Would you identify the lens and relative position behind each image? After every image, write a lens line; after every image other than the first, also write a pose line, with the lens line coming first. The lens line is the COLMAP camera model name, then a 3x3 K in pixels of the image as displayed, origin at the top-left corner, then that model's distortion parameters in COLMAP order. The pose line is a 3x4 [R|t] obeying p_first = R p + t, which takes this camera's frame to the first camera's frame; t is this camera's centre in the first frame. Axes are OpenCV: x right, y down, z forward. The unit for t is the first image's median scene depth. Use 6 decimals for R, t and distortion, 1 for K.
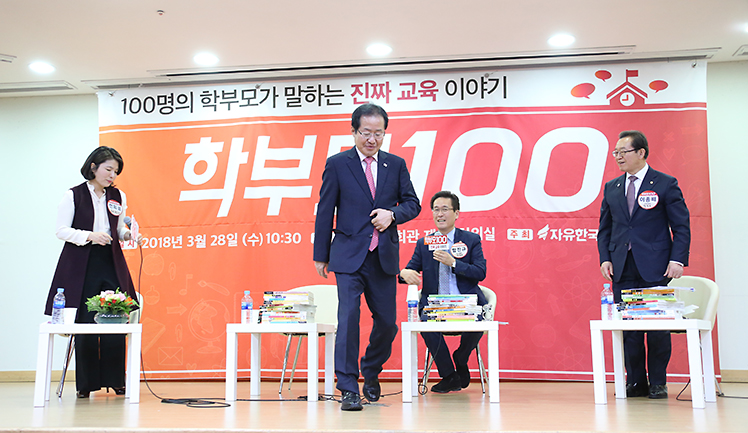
lens RADIAL K [[787.7, 0, 374.0], [0, 787.7, 216.5], [0, 0, 1]] dist [-0.004453, 0.021774]
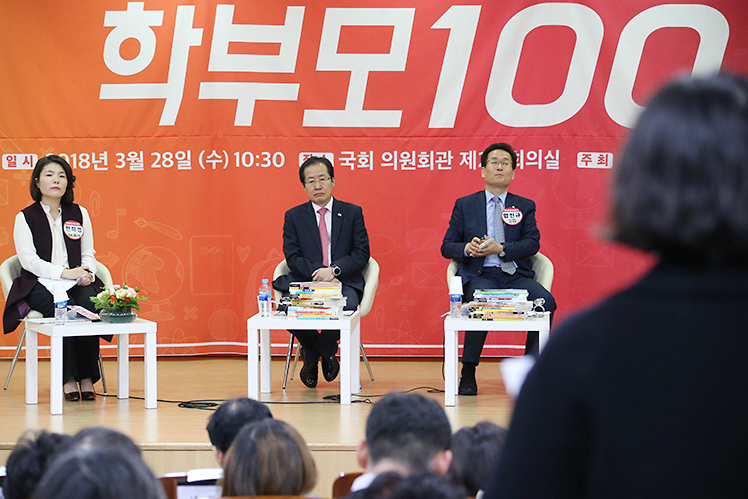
lens RADIAL K [[2371.3, 0, 374.0], [0, 2371.3, 249.5], [0, 0, 1]] dist [0.770020, 0.139175]
pose [[0.998559, 0.000643, 0.053652, -0.125328], [-0.012104, 0.976850, 0.213581, -0.344031], [-0.052273, -0.213923, 0.975451, -1.073697]]
